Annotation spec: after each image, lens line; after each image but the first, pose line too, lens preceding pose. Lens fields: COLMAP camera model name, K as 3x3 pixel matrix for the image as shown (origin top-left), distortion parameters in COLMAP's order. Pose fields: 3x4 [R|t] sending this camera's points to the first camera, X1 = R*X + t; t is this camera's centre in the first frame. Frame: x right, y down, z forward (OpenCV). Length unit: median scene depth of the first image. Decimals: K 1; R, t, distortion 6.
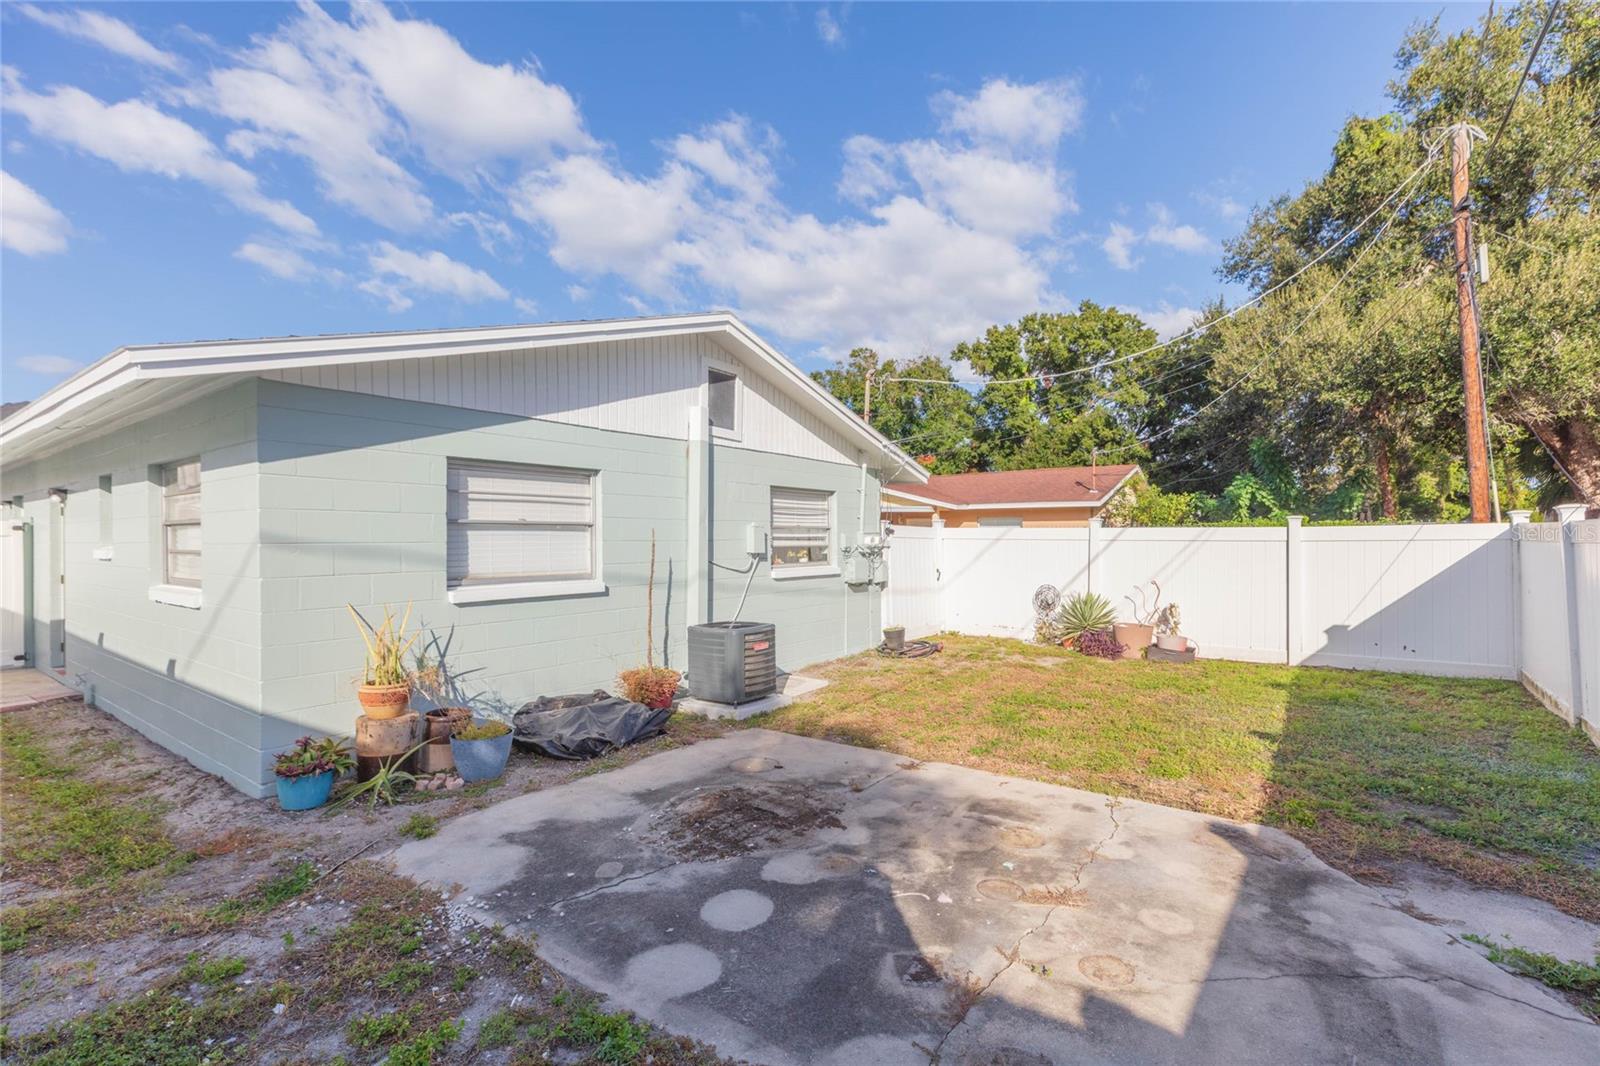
lens RADIAL K [[719.4, 0, 805.6], [0, 719.4, 548.3], [0, 0, 1]] dist [-0.000597, -0.000238]
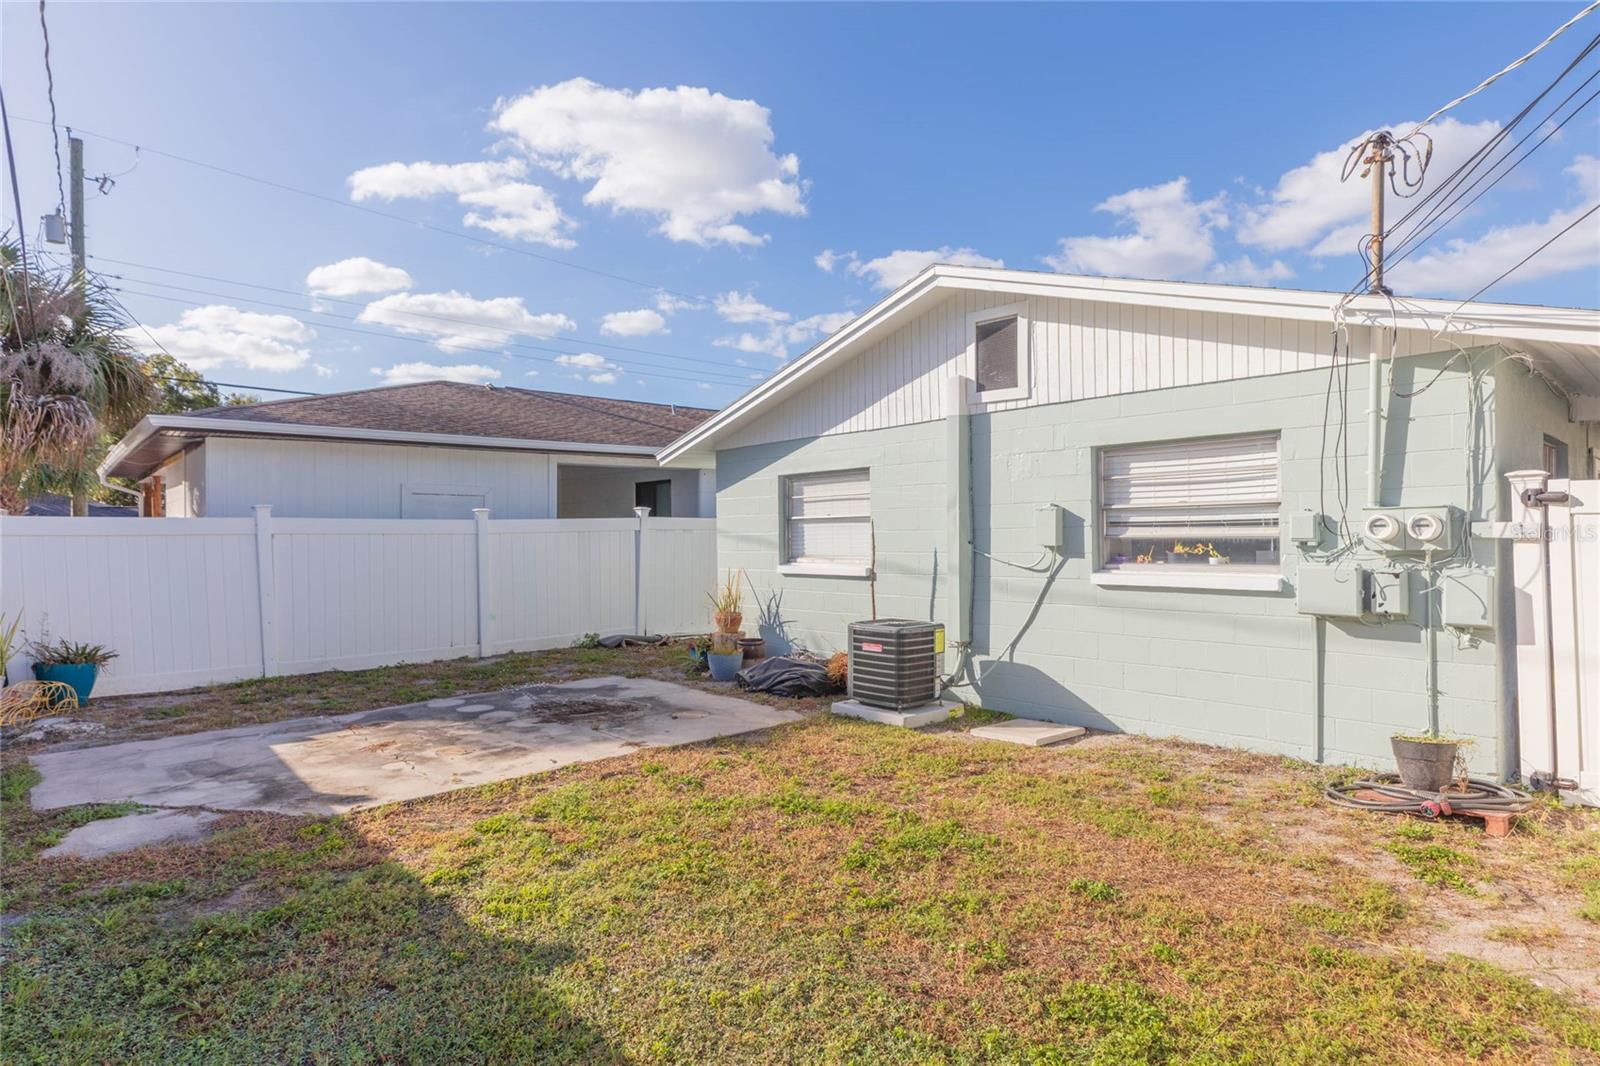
lens RADIAL K [[878.7, 0, 800.0], [0, 878.7, 533.0], [0, 0, 1]] dist [0.000061, 0.000044]
pose [[-0.216415, 0.003695, -0.976294, 0.896114], [-0.000096, 0.999993, 0.003806, -0.009980], [0.976301, 0.000917, -0.216413, 0.999930]]
